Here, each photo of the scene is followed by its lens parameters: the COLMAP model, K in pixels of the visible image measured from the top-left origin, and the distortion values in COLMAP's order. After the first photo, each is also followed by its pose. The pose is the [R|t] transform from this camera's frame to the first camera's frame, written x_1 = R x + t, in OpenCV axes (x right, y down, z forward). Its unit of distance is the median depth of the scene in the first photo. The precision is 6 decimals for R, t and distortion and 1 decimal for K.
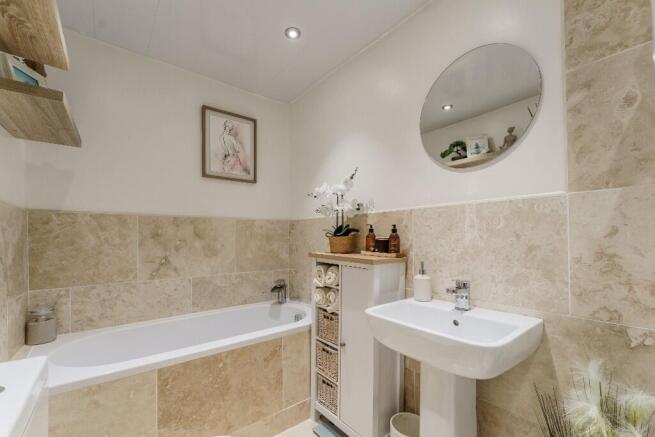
lens RADIAL K [[268.2, 0, 315.9], [0, 268.2, 237.2], [0, 0, 1]] dist [-0.003044, 0.000213]
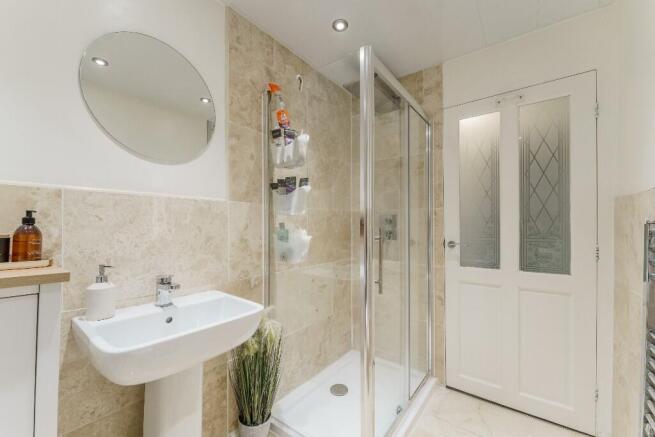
lens RADIAL K [[268.2, 0, 333.4], [0, 268.2, 227.6], [0, 0, 1]] dist [-0.003044, 0.000213]
pose [[-0.276132, -0.003850, 0.961112, -0.669154], [0.000531, 0.999991, 0.004159, -0.019145], [-0.961120, 0.001659, -0.276127, 0.820624]]
